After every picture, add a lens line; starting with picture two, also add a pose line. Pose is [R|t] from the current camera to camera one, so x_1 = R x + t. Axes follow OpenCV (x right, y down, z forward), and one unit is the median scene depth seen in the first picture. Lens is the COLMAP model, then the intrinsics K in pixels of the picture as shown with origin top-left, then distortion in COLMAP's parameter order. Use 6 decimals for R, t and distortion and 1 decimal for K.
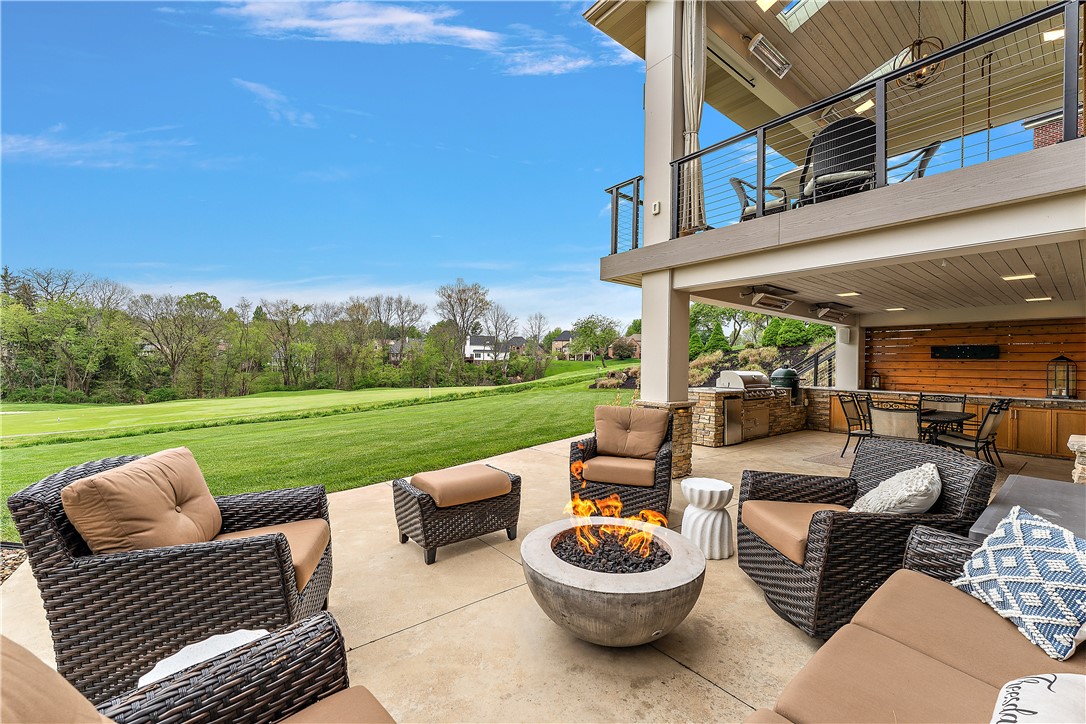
lens RADIAL K [[433.8, 0, 546.3], [0, 433.8, 363.5], [0, 0, 1]] dist [-0.000289, -0.000175]
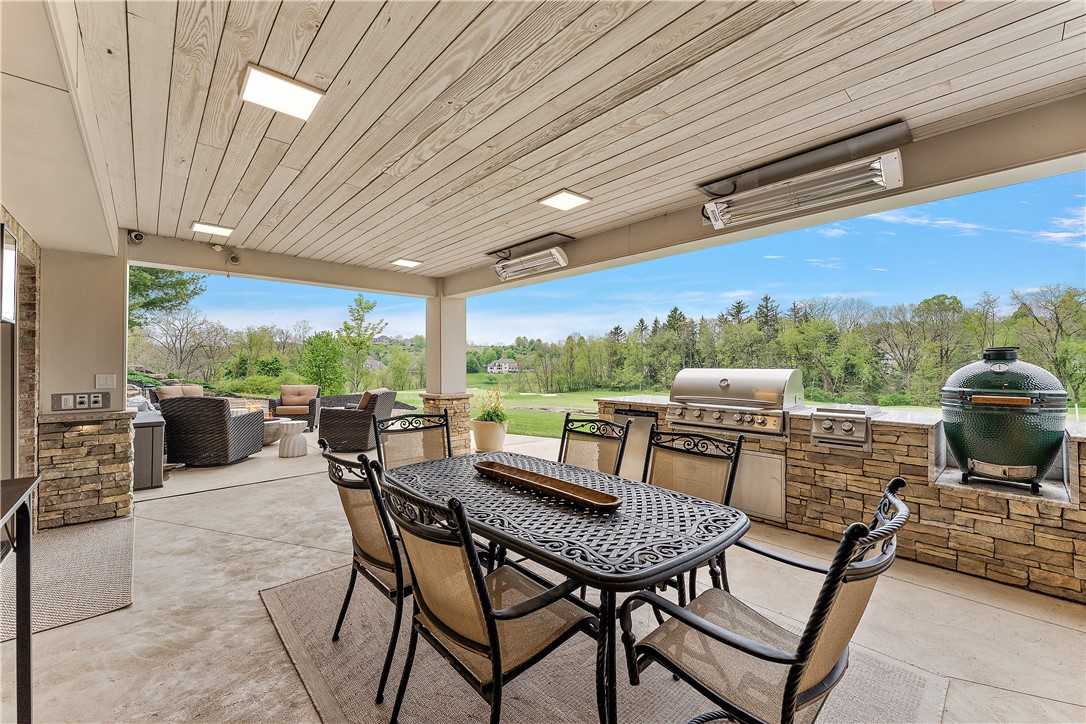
lens RADIAL K [[433.8, 0, 545.1], [0, 433.8, 360.9], [0, 0, 1]] dist [-0.000289, -0.000175]
pose [[0.077245, -0.024157, -0.996719, 0.255378], [0.001856, 0.999708, -0.024086, 0.005343], [0.997010, 0.000011, 0.077267, 0.208056]]
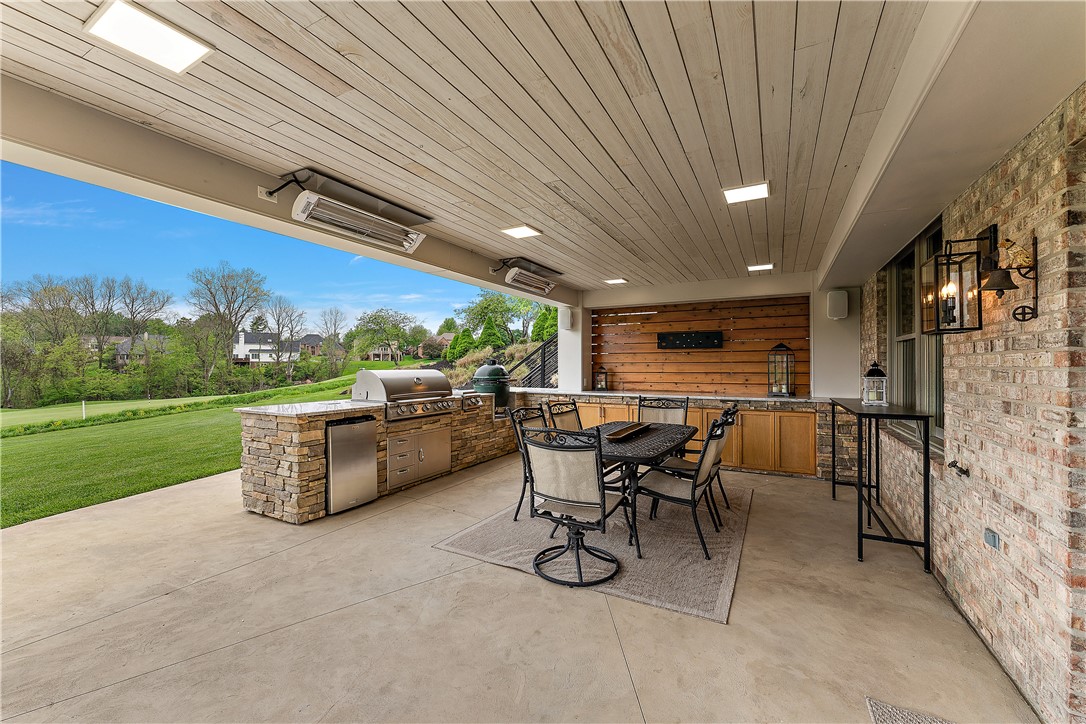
lens RADIAL K [[433.8, 0, 545.1], [0, 433.8, 364.5], [0, 0, 1]] dist [-0.000289, -0.000175]
pose [[0.914393, -0.016761, 0.404480, 0.108242], [0.015366, 0.999860, 0.006695, 0.002265], [-0.404535, 0.000094, 0.914522, 0.103231]]
